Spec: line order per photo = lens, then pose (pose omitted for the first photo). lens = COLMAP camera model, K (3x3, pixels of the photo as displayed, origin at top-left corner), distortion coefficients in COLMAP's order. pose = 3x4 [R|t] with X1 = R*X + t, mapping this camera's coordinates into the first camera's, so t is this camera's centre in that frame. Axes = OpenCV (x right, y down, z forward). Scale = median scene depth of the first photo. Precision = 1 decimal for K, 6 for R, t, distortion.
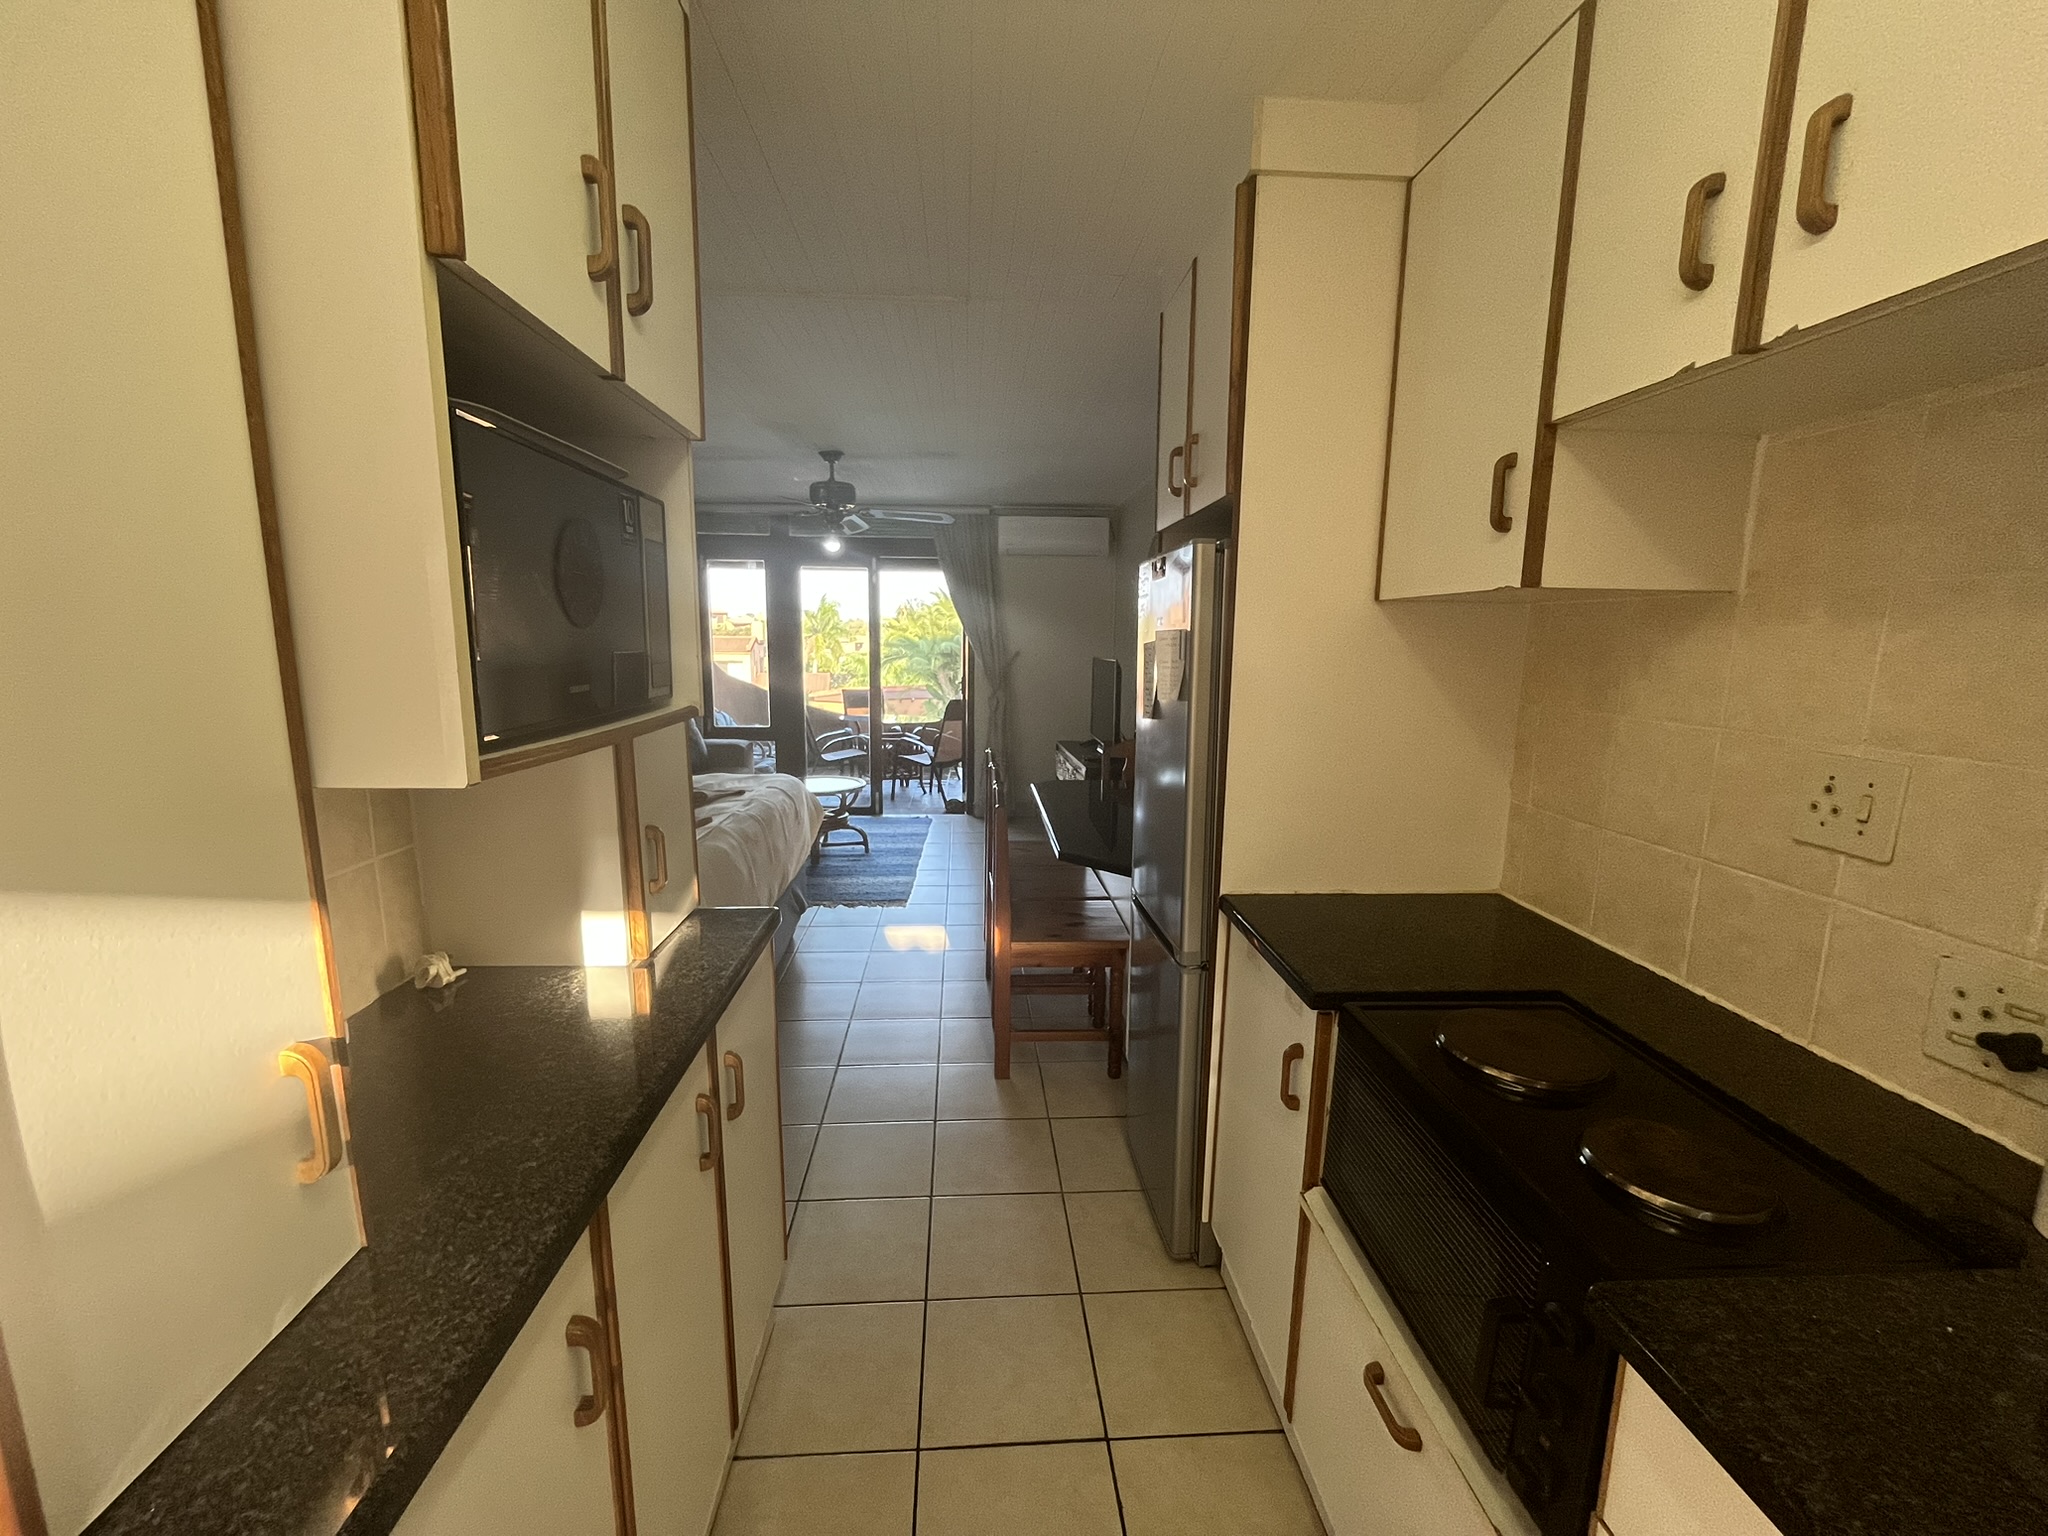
lens RADIAL K [[831.4, 0, 1019.9], [0, 831.4, 771.9], [0, 0, 1]] dist [-0.003264, 0.000191]
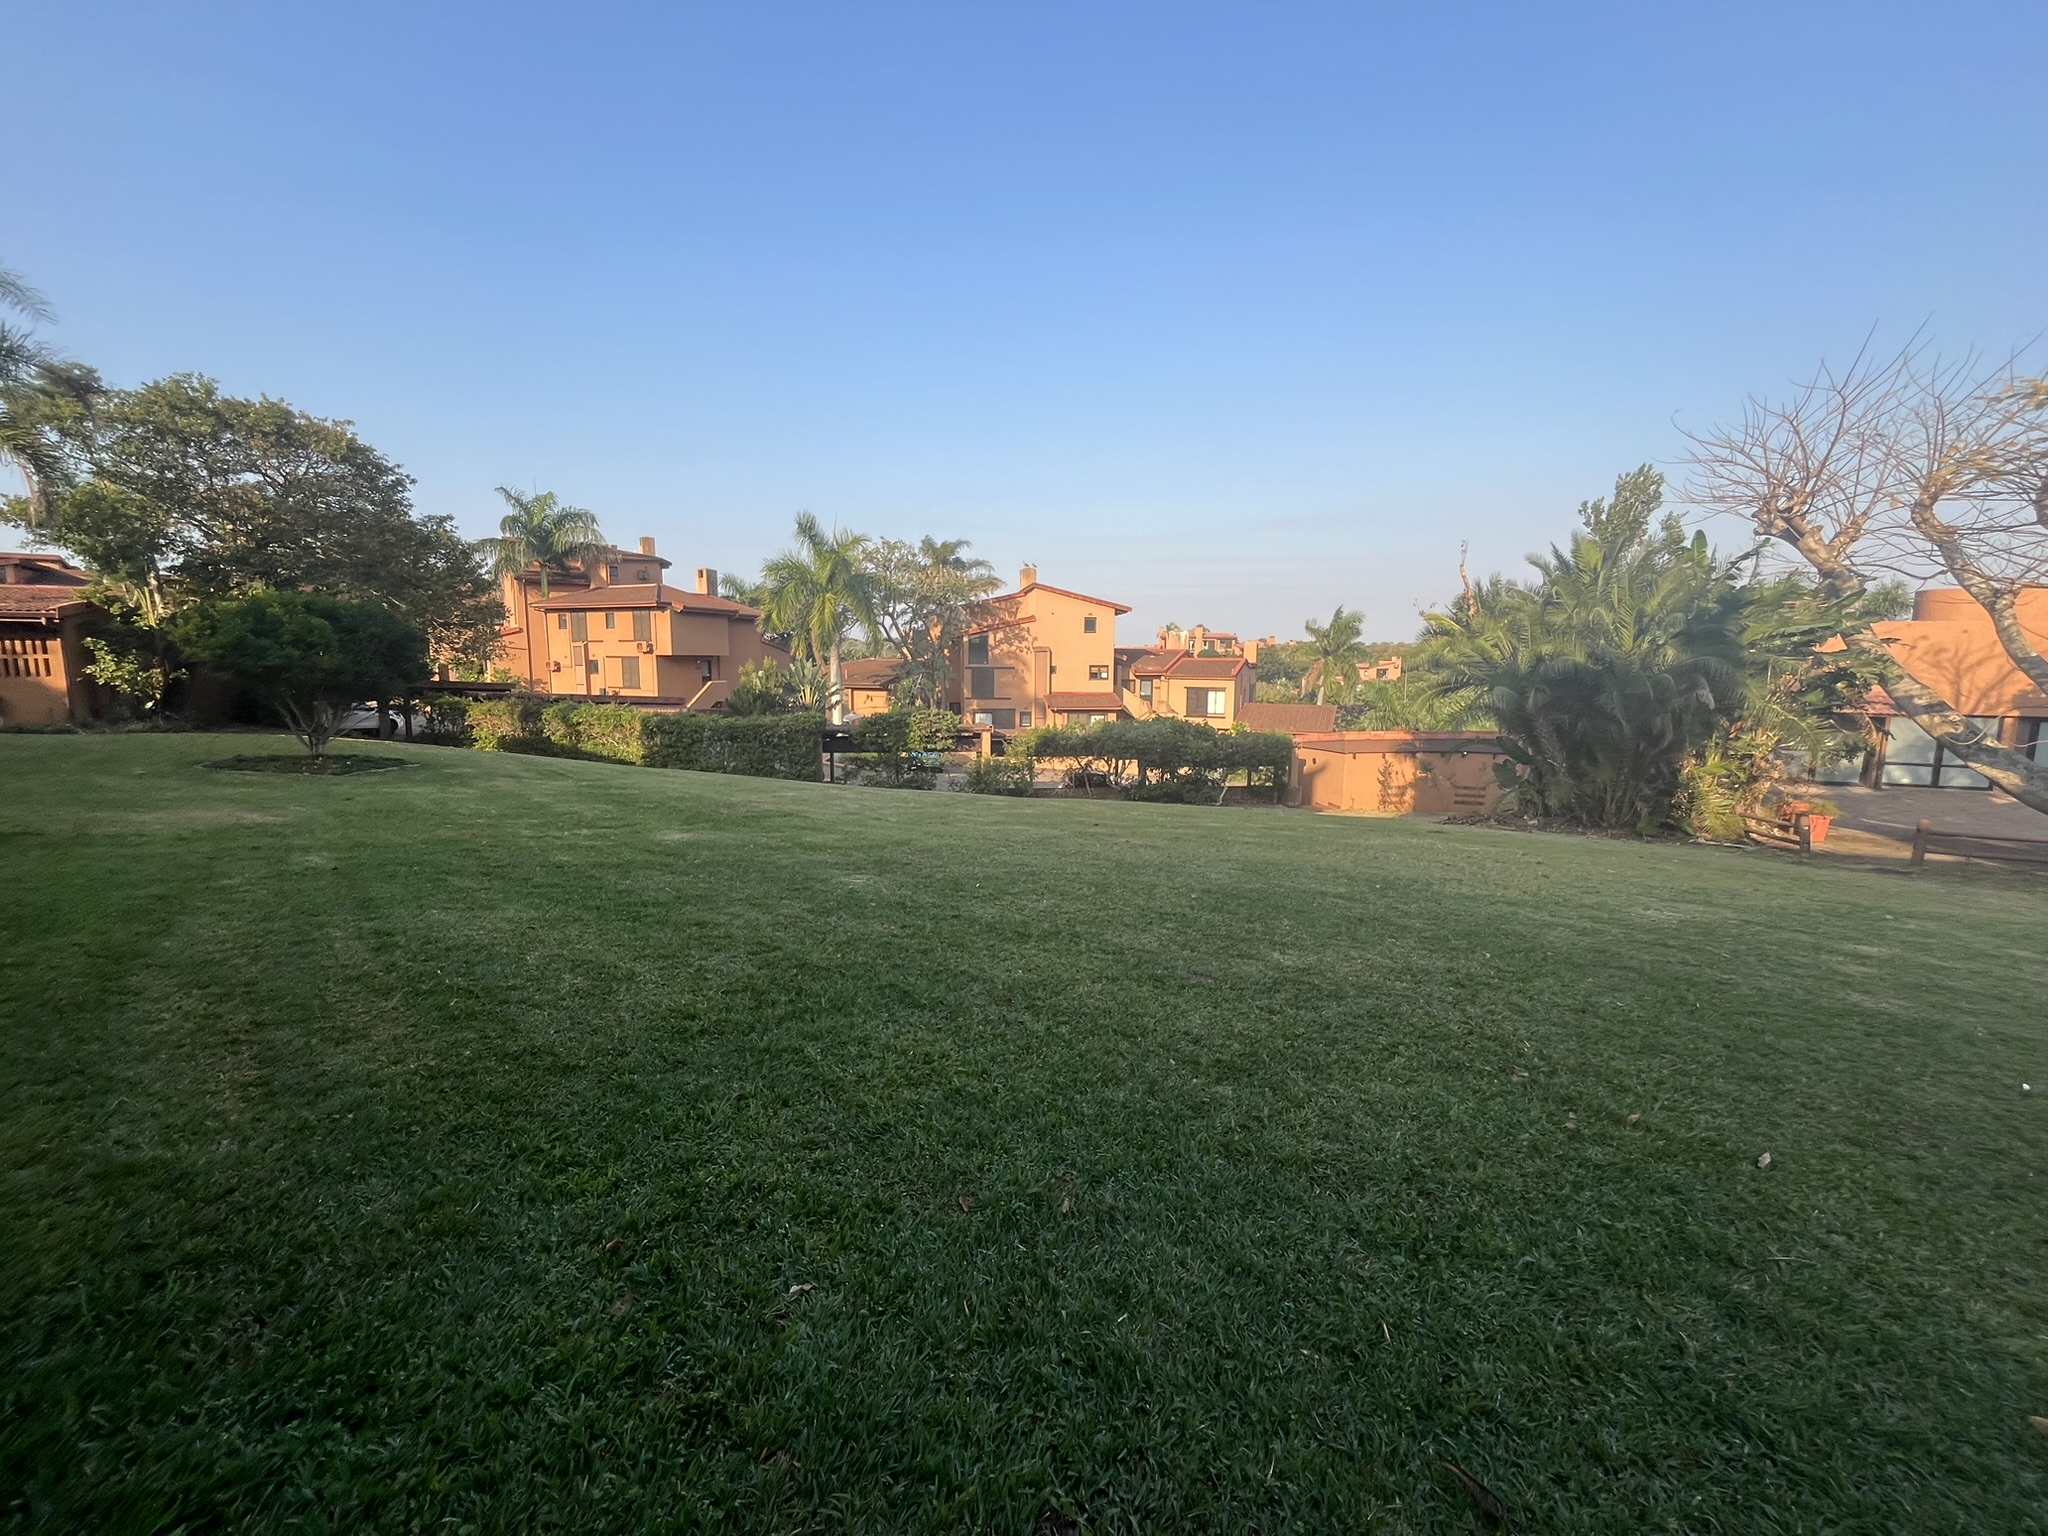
lens RADIAL K [[831.4, 0, 1013.7], [0, 831.4, 773.4], [0, 0, 1]] dist [-0.003264, 0.000191]
pose [[0.822734, 0.072778, -0.563748, -0.370521], [-0.089992, 0.995939, -0.002761, -0.273780], [0.561258, 0.053004, 0.825942, 2.000440]]
